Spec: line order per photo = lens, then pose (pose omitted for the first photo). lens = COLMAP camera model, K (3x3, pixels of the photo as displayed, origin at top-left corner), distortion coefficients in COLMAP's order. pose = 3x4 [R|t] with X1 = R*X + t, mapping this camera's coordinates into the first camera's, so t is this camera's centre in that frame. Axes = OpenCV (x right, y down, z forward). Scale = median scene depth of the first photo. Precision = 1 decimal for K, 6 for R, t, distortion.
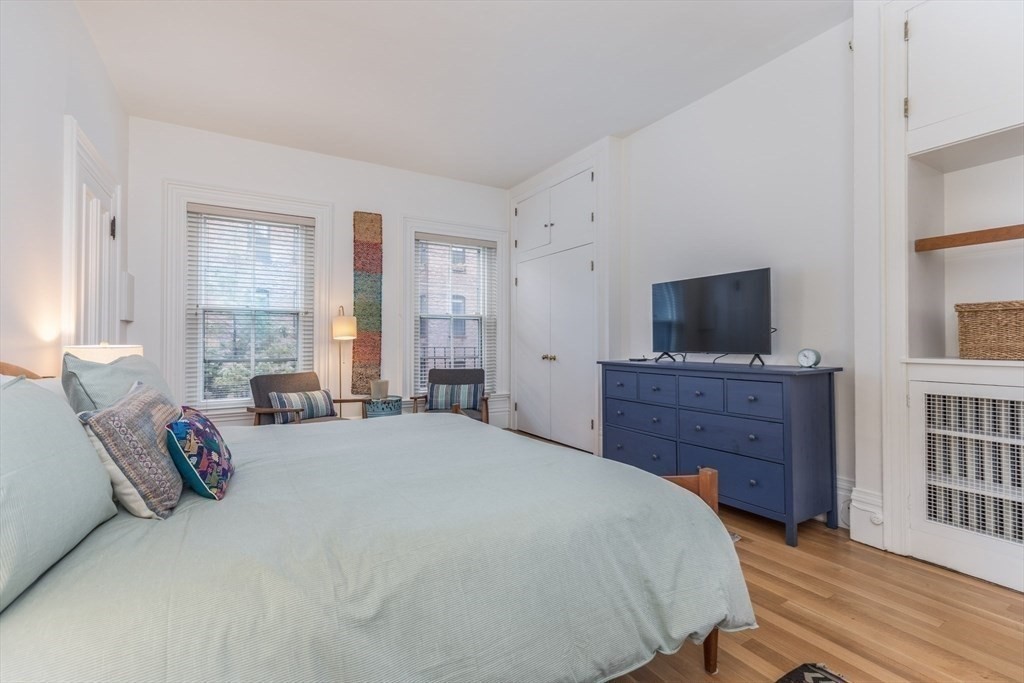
lens RADIAL K [[463.1, 0, 516.8], [0, 463.1, 343.5], [0, 0, 1]] dist [-0.000248, -0.000029]
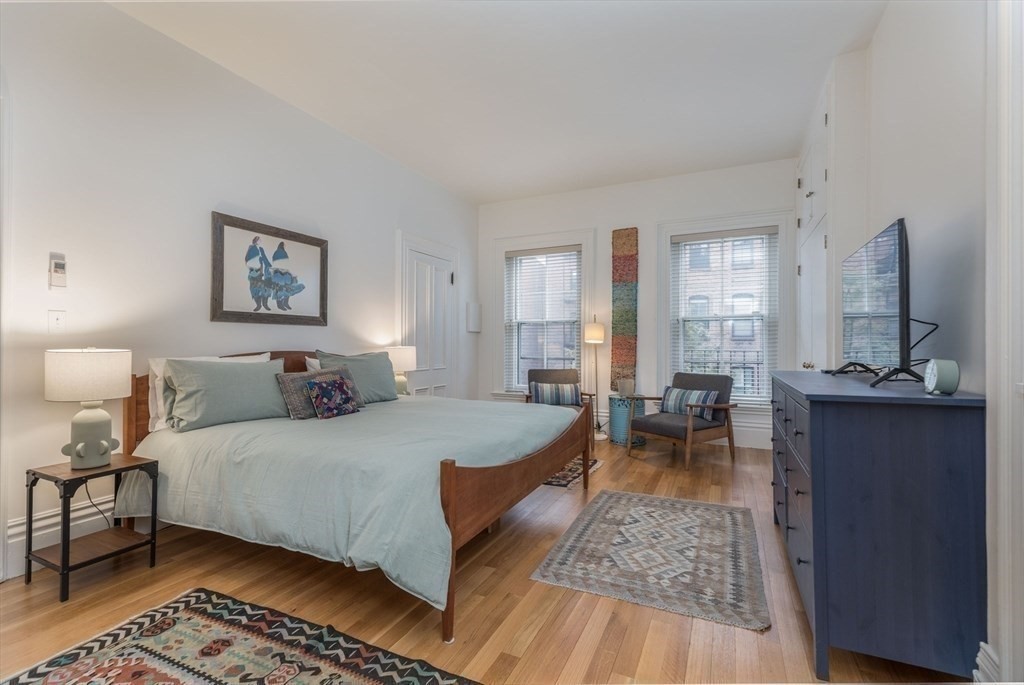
lens RADIAL K [[463.1, 0, 516.8], [0, 463.1, 344.5], [0, 0, 1]] dist [-0.000248, -0.000029]
pose [[0.549087, -0.003349, -0.835759, 0.483634], [-0.000298, 0.999991, -0.004203, 0.000632], [0.835765, 0.002557, 0.549081, 0.178150]]
